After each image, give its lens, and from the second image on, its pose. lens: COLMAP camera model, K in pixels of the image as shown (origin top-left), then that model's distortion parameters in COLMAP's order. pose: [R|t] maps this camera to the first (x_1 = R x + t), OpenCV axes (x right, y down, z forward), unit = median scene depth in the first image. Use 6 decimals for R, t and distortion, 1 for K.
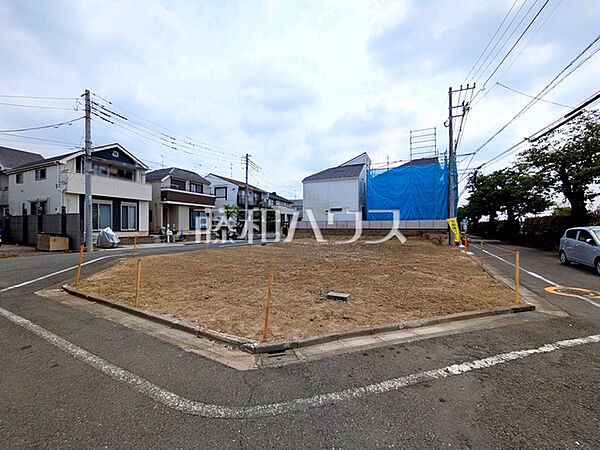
lens RADIAL K [[238.5, 0, 300.0], [0, 238.5, 225.0], [0, 0, 1]] dist [0.001380, 0.000666]
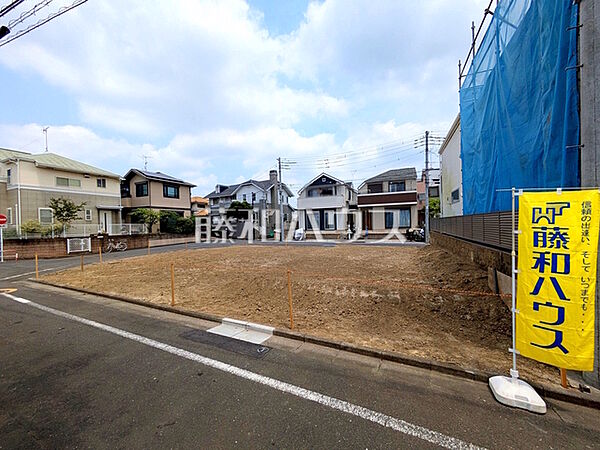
lens RADIAL K [[238.5, 0, 300.0], [0, 238.5, 225.0], [0, 0, 1]] dist [0.001380, 0.000666]
pose [[0.029623, -0.012203, -0.999487, 0.627910], [0.022793, 0.999674, -0.011530, 0.007036], [0.999301, -0.022439, 0.029891, 0.657485]]
